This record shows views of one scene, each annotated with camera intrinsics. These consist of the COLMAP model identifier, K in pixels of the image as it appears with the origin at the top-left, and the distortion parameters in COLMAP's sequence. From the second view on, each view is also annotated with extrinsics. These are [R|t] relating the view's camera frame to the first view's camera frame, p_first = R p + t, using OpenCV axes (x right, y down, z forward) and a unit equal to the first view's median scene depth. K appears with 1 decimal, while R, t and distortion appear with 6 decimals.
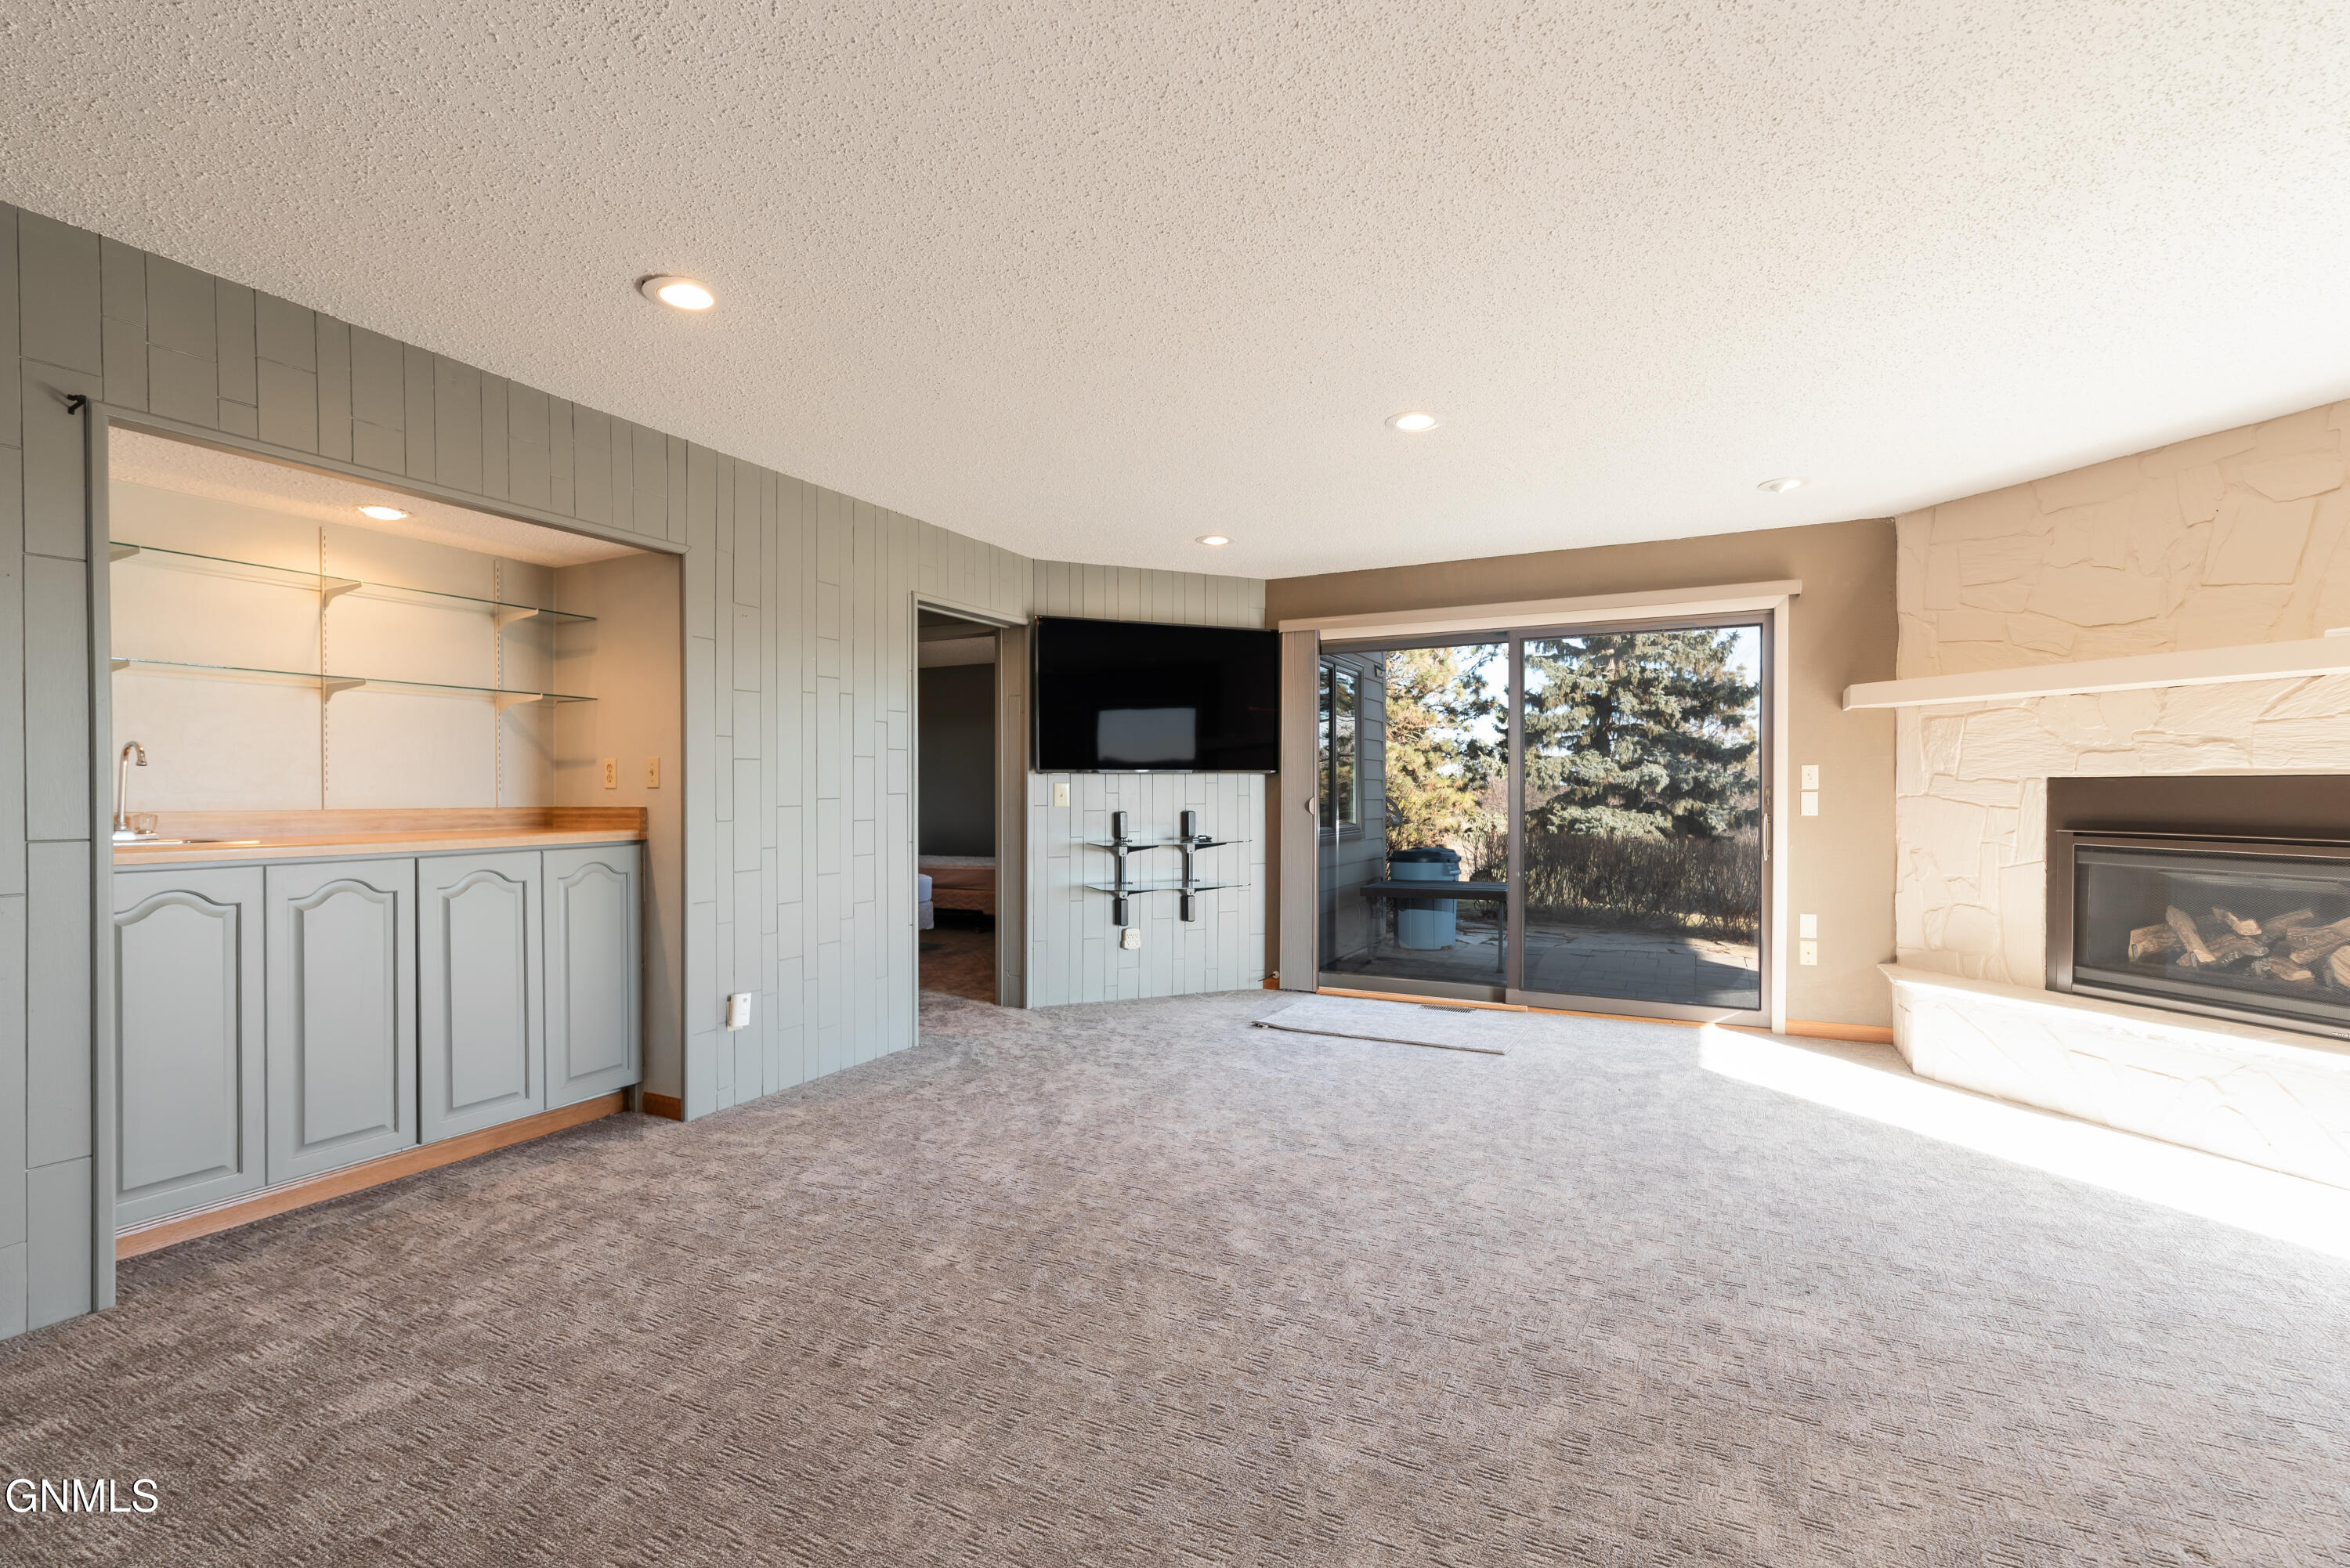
lens RADIAL K [[1014.1, 0, 1178.6], [0, 1014.1, 820.8], [0, 0, 1]] dist [-0.000052, -0.000724]
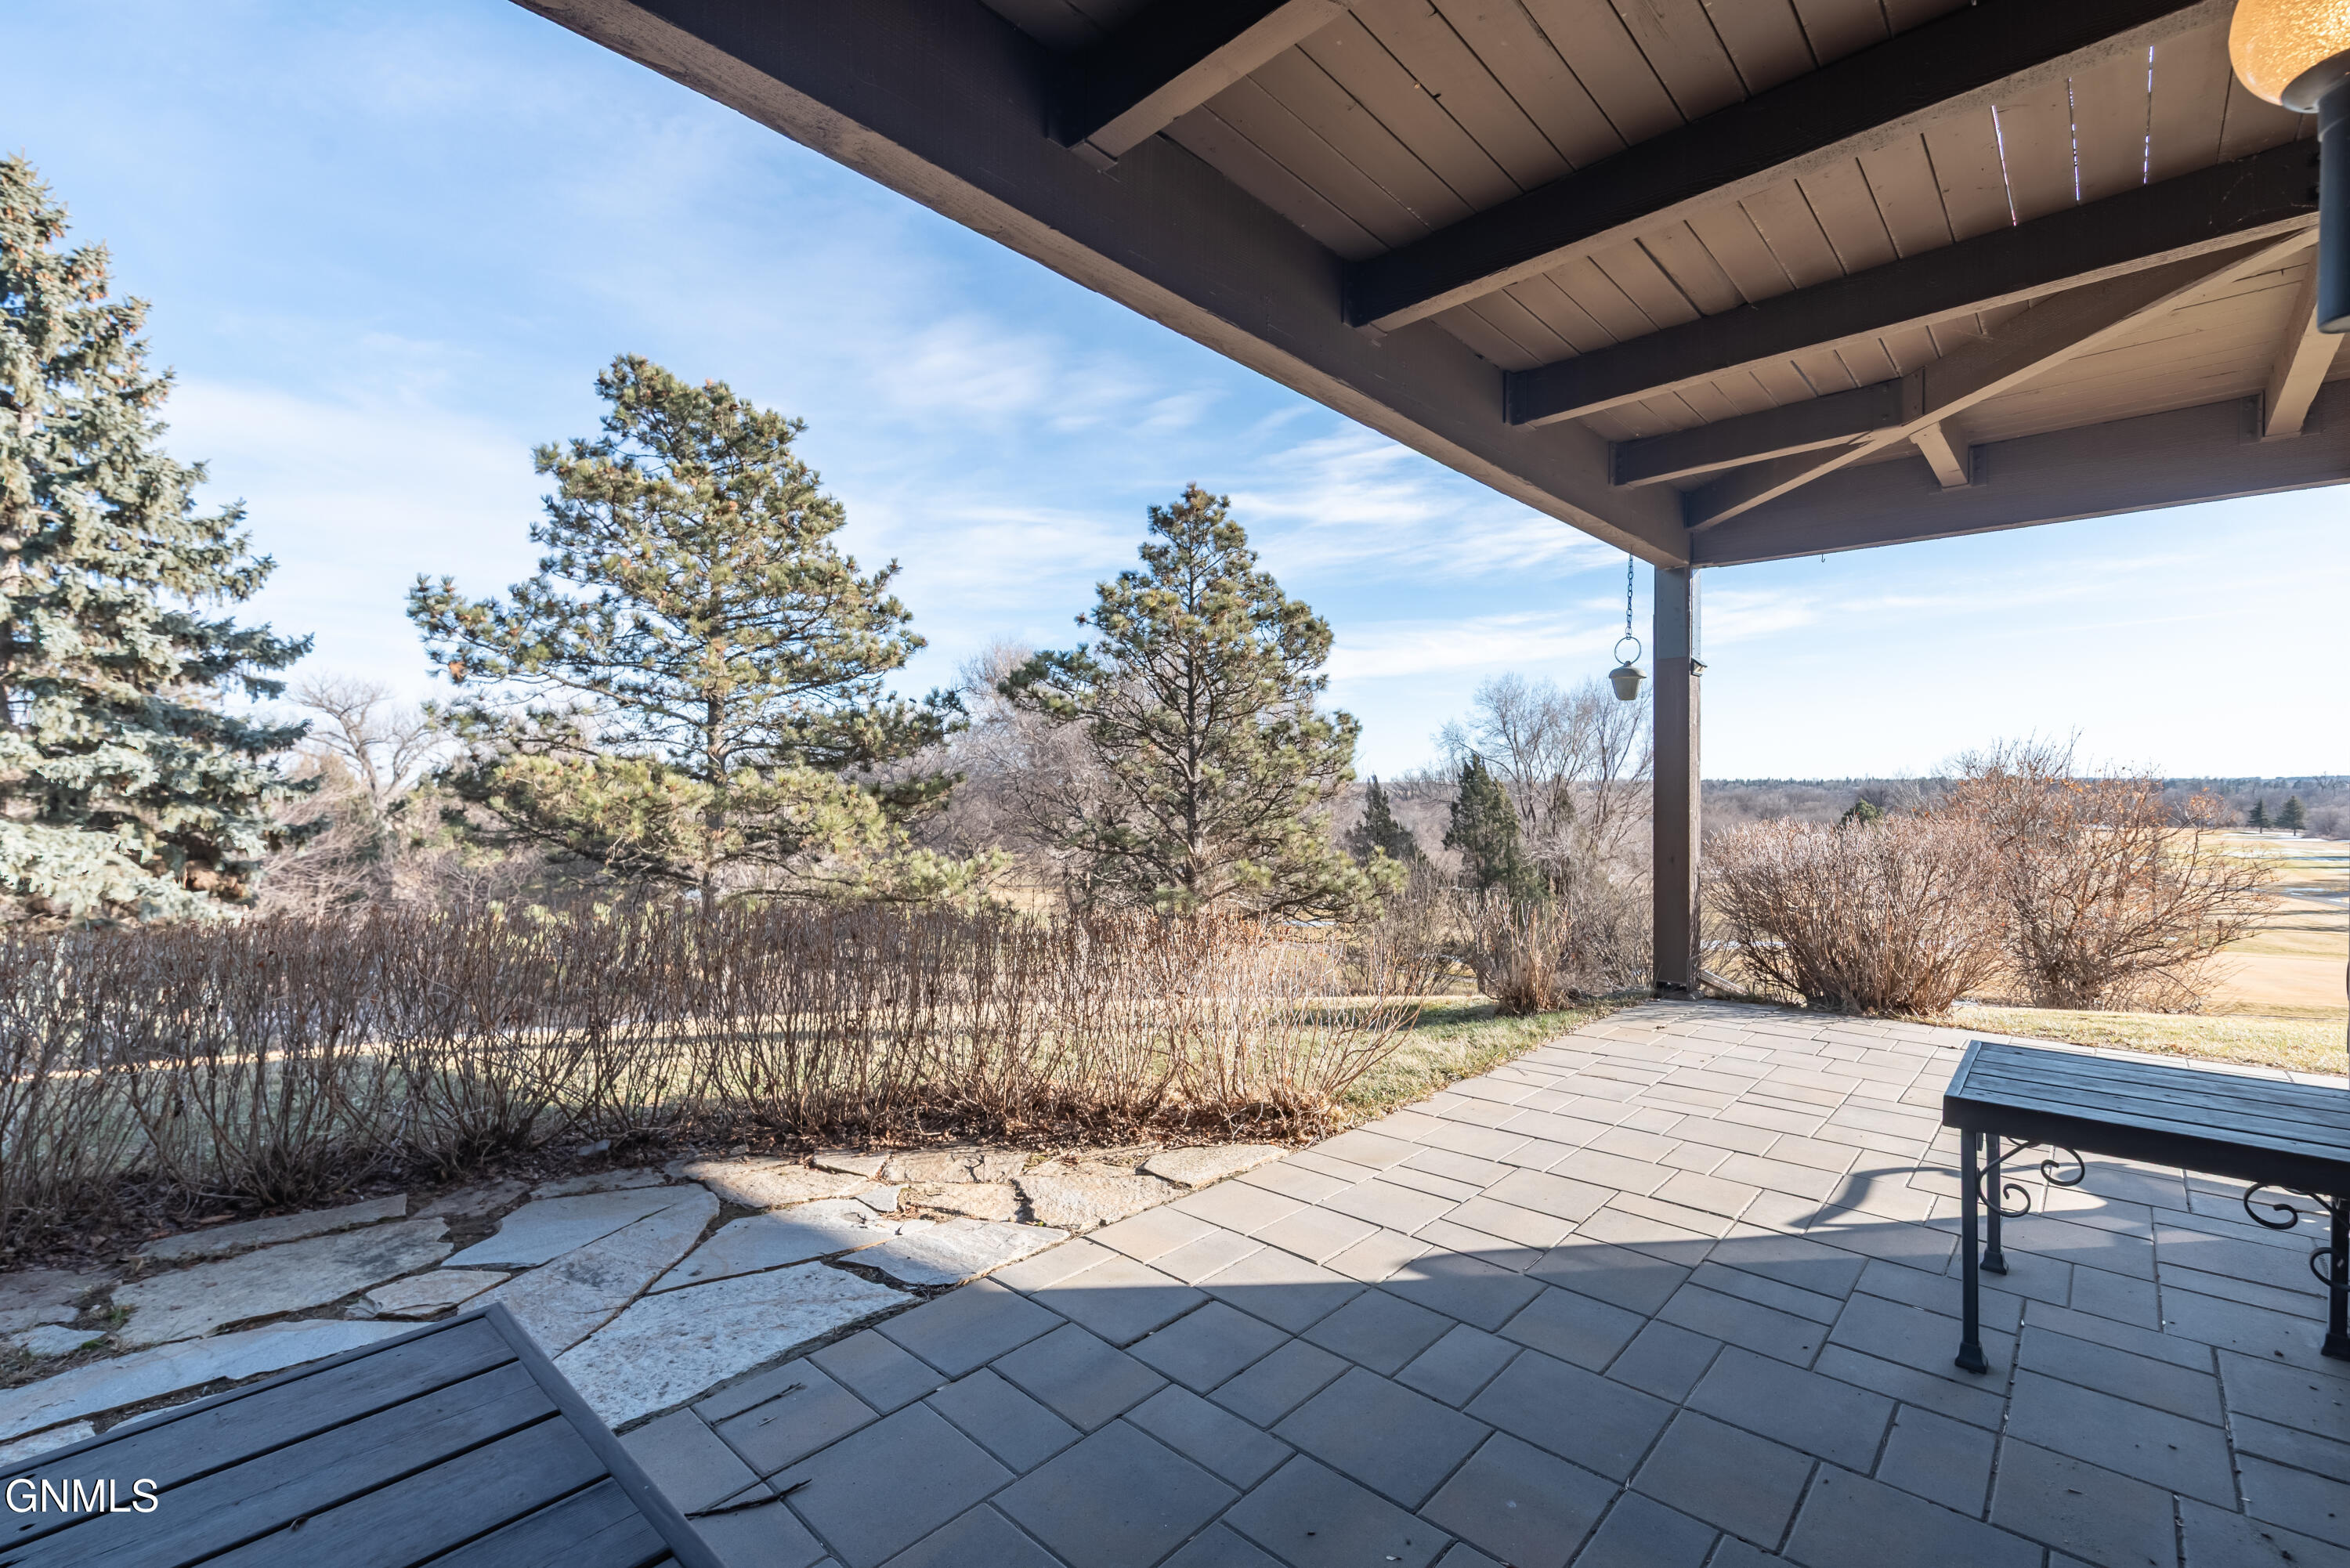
lens RADIAL K [[1014.1, 0, 1152.7], [0, 1014.1, 801.8], [0, 0, 1]] dist [-0.000052, -0.000724]
pose [[0.281472, -0.003861, 0.959562, 0.319292], [0.026611, 0.999639, -0.003784, -0.028622], [-0.959201, 0.026600, 0.281473, 1.161605]]
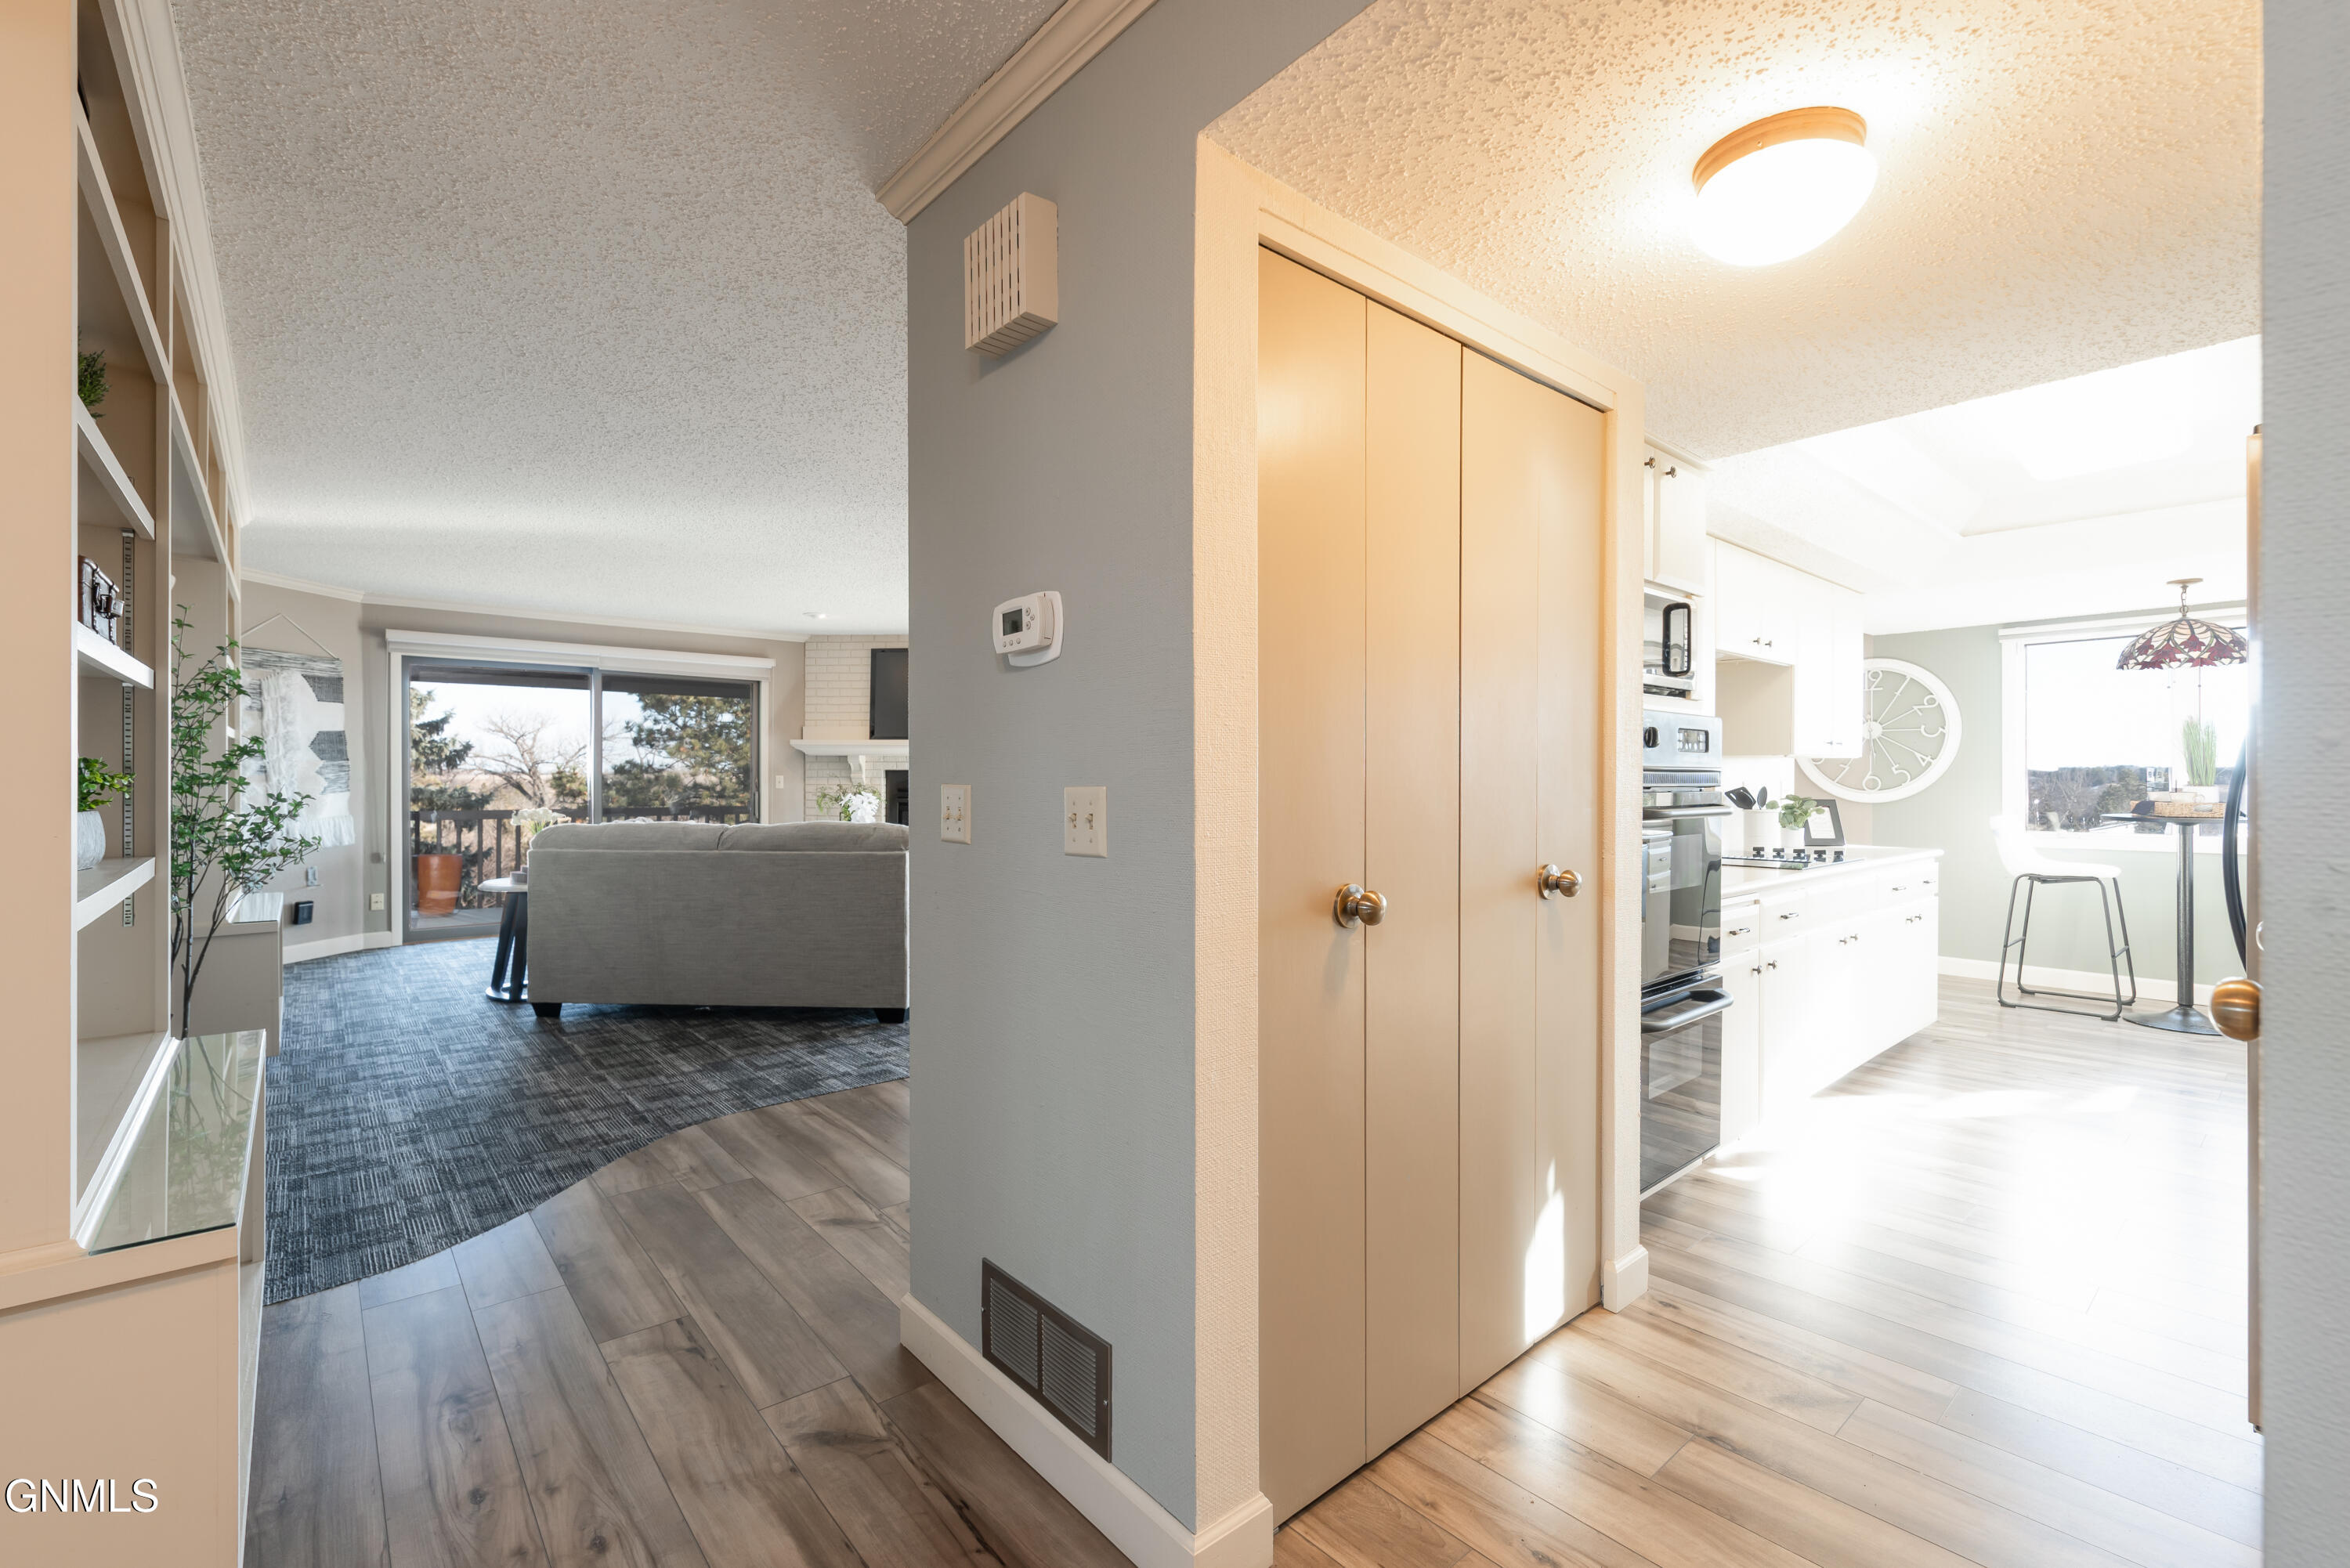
lens RADIAL K [[1014.1, 0, 1176.4], [0, 1014.1, 775.3], [0, 0, 1]] dist [-0.000052, -0.000724]
pose [[0.370082, 0.001743, 0.928997, -0.711235], [0.024269, 0.999639, -0.011543, -0.554163], [-0.928682, 0.026817, 0.369906, -0.318920]]
